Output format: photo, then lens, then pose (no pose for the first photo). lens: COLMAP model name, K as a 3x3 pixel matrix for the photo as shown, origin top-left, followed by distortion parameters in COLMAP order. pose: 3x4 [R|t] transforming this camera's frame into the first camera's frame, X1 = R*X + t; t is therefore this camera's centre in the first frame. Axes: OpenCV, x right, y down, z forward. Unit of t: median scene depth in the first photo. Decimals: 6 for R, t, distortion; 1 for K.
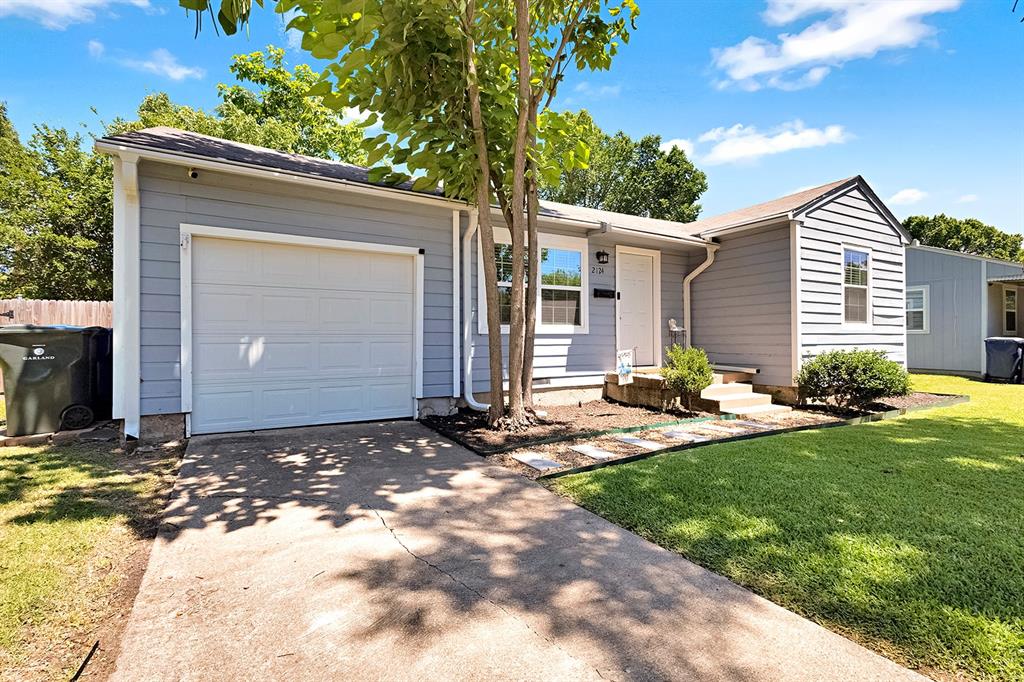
lens RADIAL K [[482.5, 0, 511.5], [0, 482.5, 335.7], [0, 0, 1]] dist [0.008639, -0.002725]
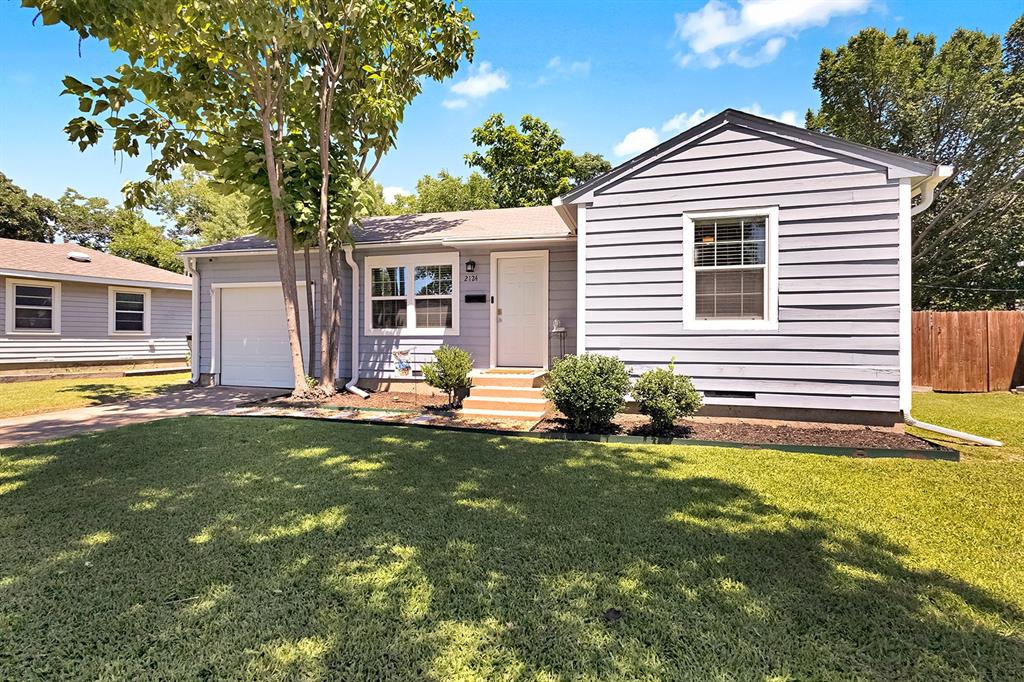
lens RADIAL K [[482.5, 0, 509.8], [0, 482.5, 339.9], [0, 0, 1]] dist [0.008639, -0.002725]
pose [[0.689431, 0.006766, -0.724320, 1.071508], [0.001385, 0.999942, 0.010658, -0.004769], [0.724350, -0.008351, 0.689382, 0.303016]]
